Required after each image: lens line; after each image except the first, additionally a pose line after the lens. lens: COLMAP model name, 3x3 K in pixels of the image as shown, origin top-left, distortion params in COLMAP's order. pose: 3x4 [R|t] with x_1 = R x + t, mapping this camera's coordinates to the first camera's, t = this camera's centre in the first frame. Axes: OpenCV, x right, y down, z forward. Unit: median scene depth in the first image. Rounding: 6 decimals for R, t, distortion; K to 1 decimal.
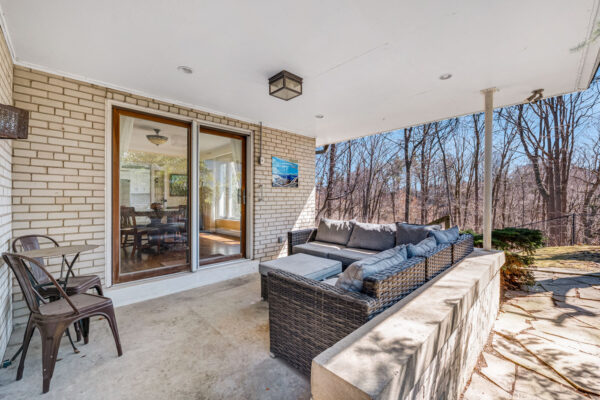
lens RADIAL K [[242.6, 0, 302.8], [0, 242.6, 199.4], [0, 0, 1]] dist [-0.009052, 0.000257]
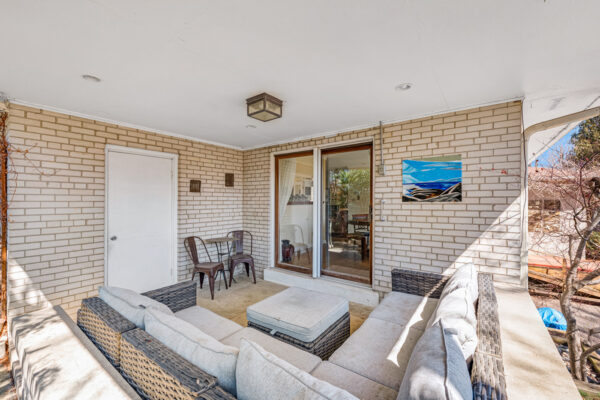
lens RADIAL K [[242.6, 0, 302.8], [0, 242.6, 199.4], [0, 0, 1]] dist [-0.009052, 0.000257]
pose [[0.179544, -0.004158, -0.983741, 0.669258], [0.002167, 0.999990, -0.003832, -0.071631], [0.983747, -0.001444, 0.179552, 0.718055]]
